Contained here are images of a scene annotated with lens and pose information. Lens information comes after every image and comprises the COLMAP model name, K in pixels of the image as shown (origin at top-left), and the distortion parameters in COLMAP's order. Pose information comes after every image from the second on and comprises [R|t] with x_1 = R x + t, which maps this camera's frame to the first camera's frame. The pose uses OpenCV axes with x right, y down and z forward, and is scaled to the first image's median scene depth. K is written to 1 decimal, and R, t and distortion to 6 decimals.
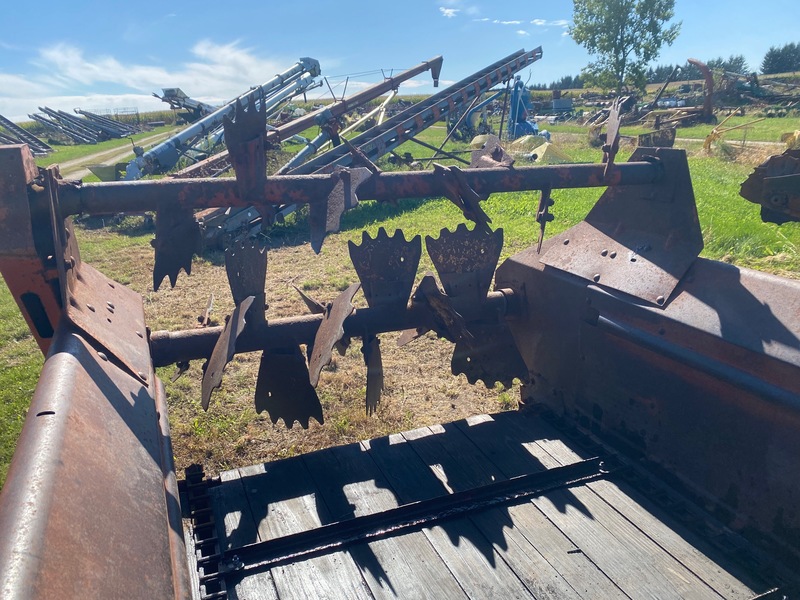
lens RADIAL K [[608.5, 0, 379.5], [0, 608.5, 301.0], [0, 0, 1]] dist [0.026057, -0.022714]
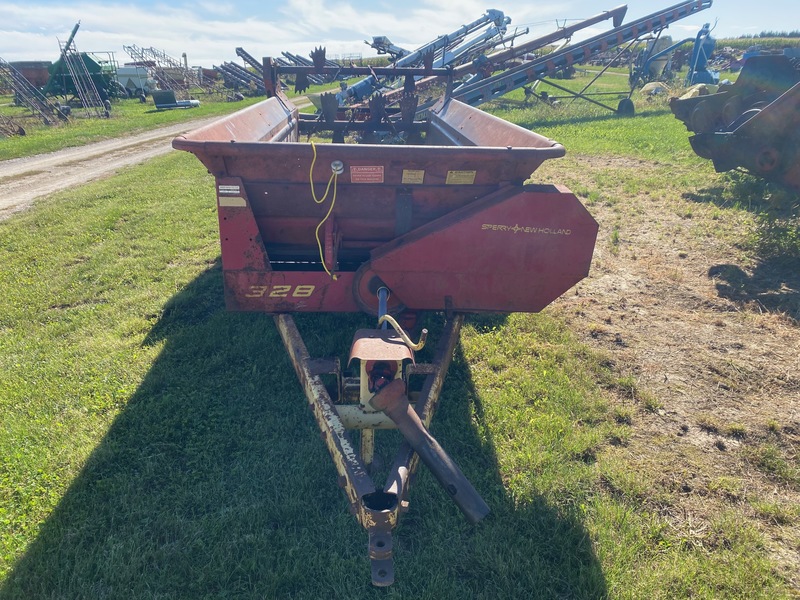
lens RADIAL K [[608.5, 0, 393.6], [0, 608.5, 293.3], [0, 0, 1]] dist [0.026057, -0.022714]
pose [[0.949062, 0.125648, -0.288954, 0.093566], [-0.106548, 0.991005, 0.080972, 0.051731], [0.296529, -0.046060, 0.953913, -0.159320]]
